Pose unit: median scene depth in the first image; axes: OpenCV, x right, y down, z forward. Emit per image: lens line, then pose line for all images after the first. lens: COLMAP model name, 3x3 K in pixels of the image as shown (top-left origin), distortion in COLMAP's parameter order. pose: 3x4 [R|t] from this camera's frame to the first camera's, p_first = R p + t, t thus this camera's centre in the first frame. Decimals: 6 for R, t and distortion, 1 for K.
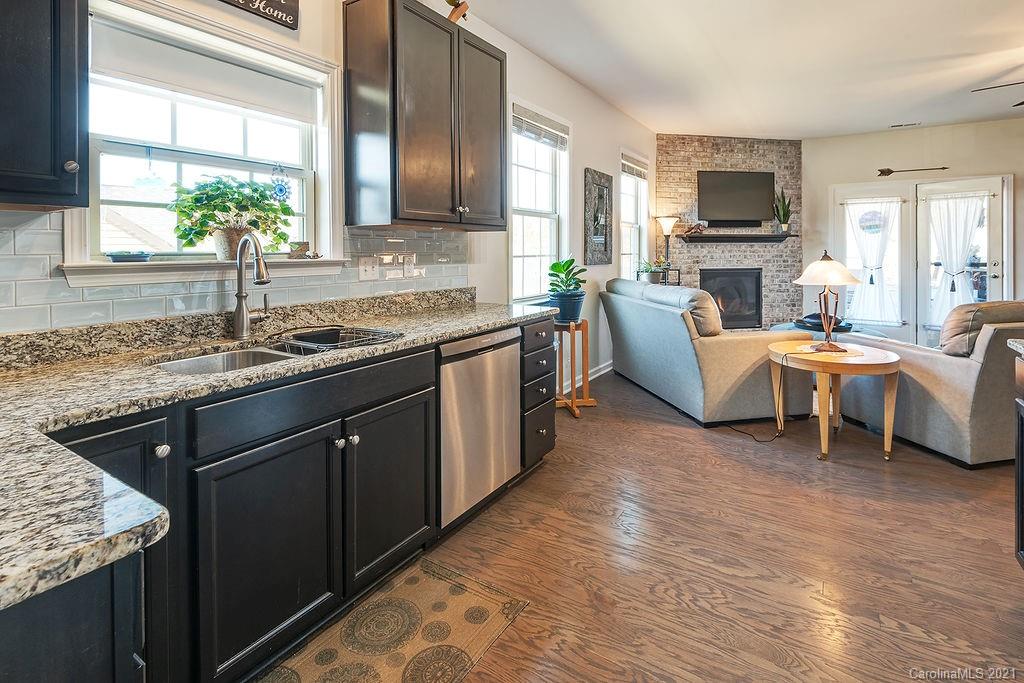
lens RADIAL K [[505.6, 0, 507.9], [0, 505.6, 254.8], [0, 0, 1]] dist [0.023875, -0.008045]
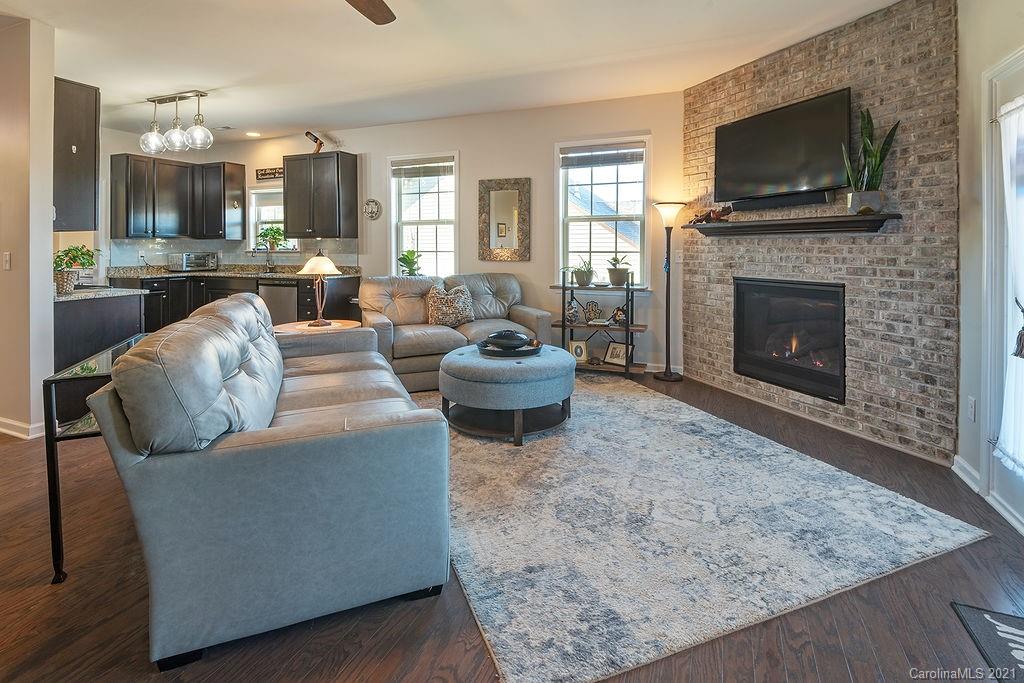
lens RADIAL K [[505.6, 0, 520.1], [0, 505.6, 244.5], [0, 0, 1]] dist [0.023875, -0.008045]
pose [[0.171319, -0.001155, -0.985215, 2.077653], [-0.006155, 0.999979, -0.002243, -0.021438], [0.985196, 0.006448, 0.171308, 1.341597]]
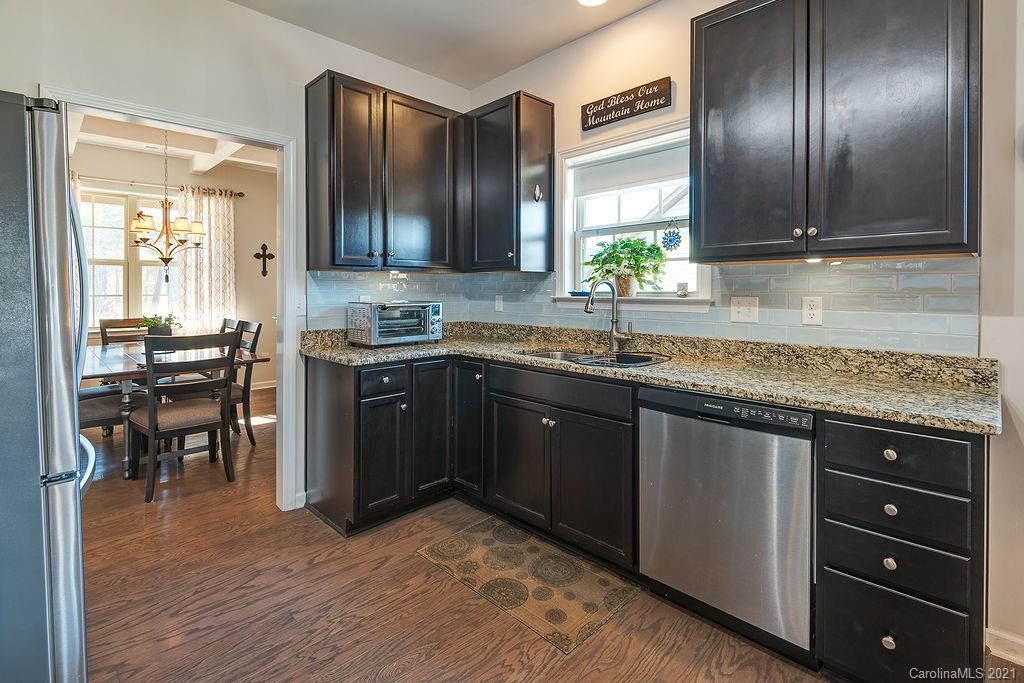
lens RADIAL K [[505.6, 0, 521.9], [0, 505.6, 296.7], [0, 0, 1]] dist [0.023875, -0.008045]
pose [[-0.231505, 0.017359, -0.972679, 0.593370], [-0.004768, 0.999809, 0.018978, -0.009923], [0.972822, 0.009031, -0.231378, 0.677651]]
